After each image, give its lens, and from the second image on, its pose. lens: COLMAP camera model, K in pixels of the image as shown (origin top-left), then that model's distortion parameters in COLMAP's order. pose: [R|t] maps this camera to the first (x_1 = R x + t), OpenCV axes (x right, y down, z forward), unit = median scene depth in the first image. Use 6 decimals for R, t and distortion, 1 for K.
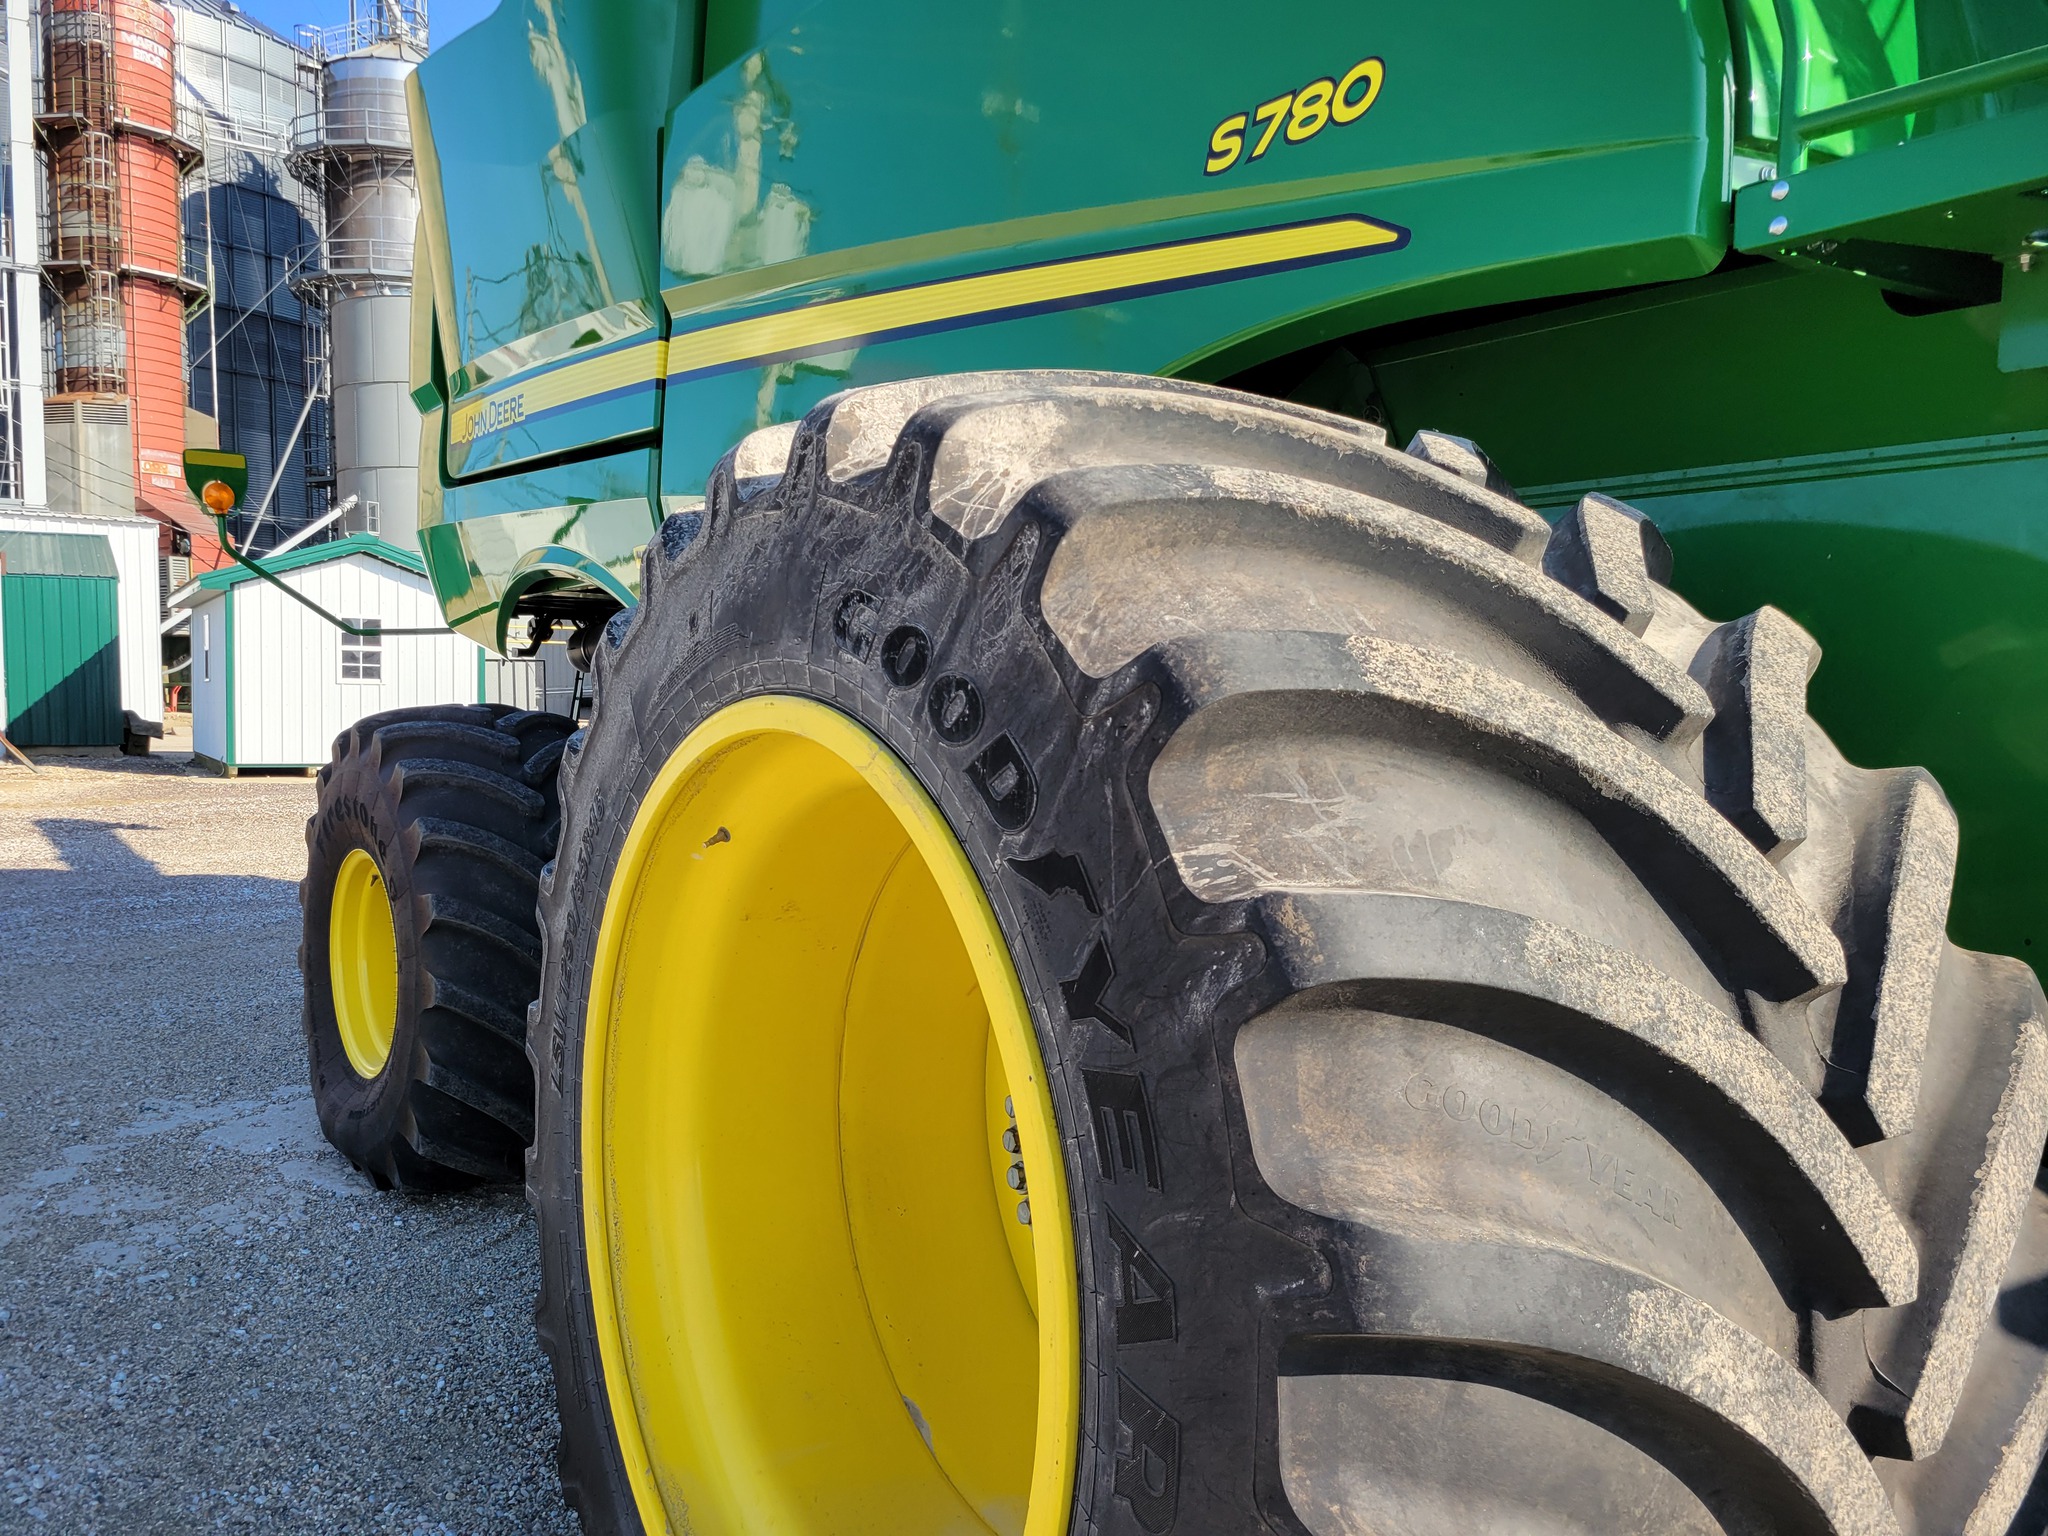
lens RADIAL K [[1560.4, 0, 1013.6], [0, 1560.4, 772.6], [0, 0, 1]] dist [0.037220, -0.025116]
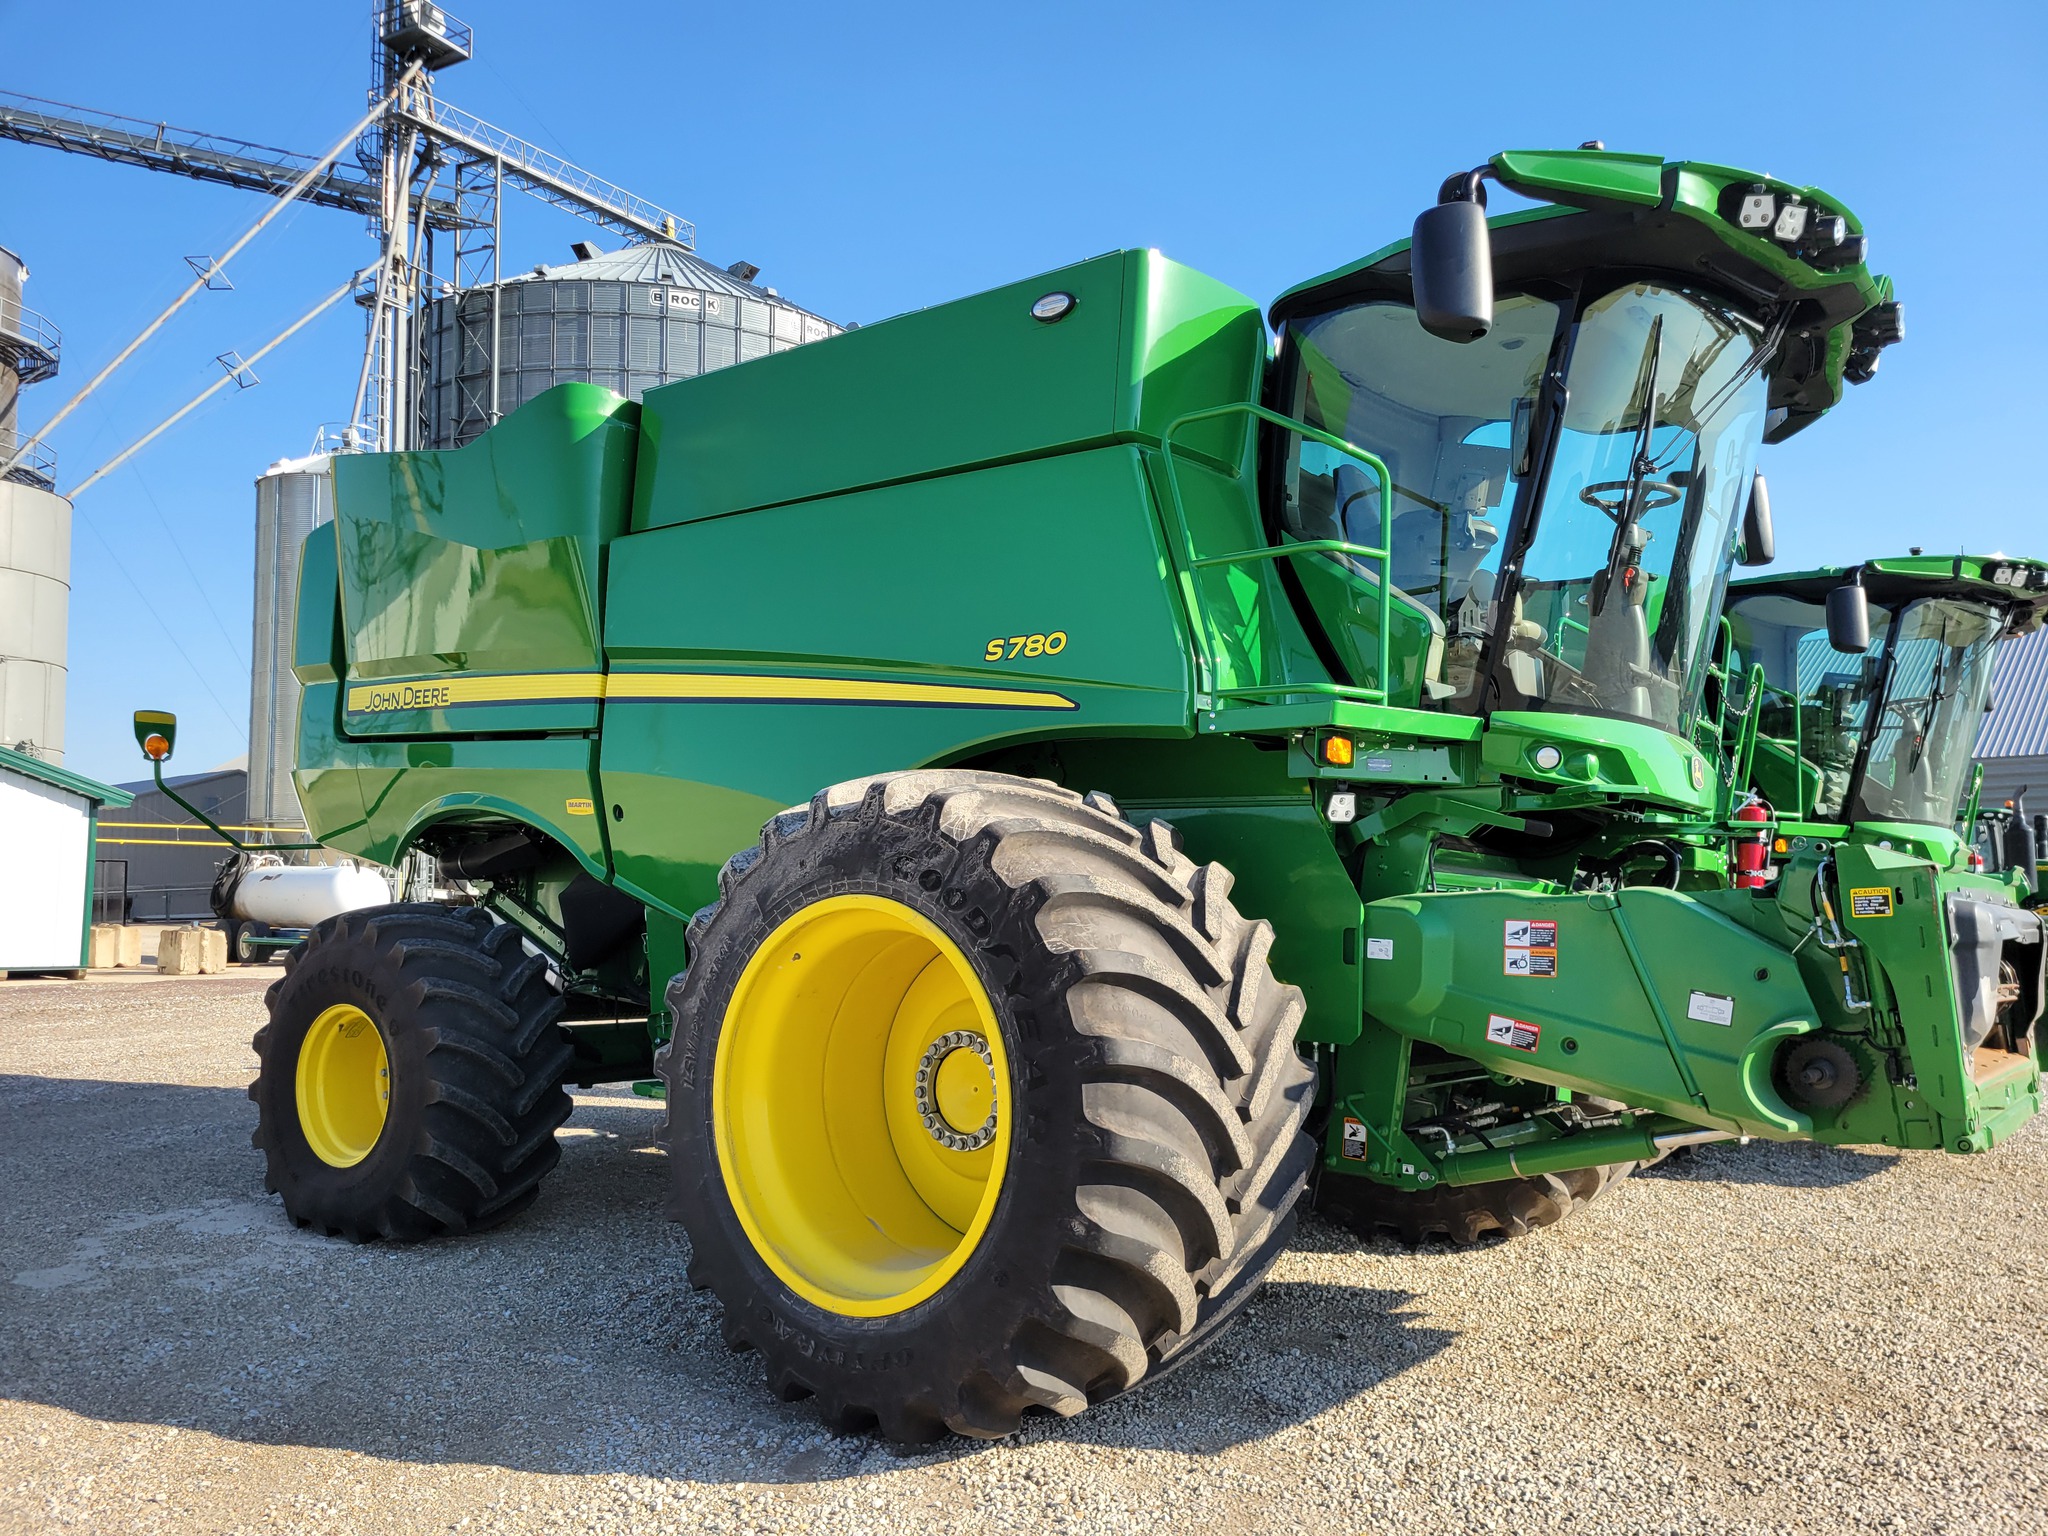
lens RADIAL K [[1560.4, 0, 1031.2], [0, 1560.4, 776.2], [0, 0, 1]] dist [0.037220, -0.025116]
pose [[0.959255, 0.018823, 0.281913, -0.699365], [0.016568, 0.992314, -0.122629, 0.088990], [-0.282055, 0.122303, 0.951571, -1.779141]]
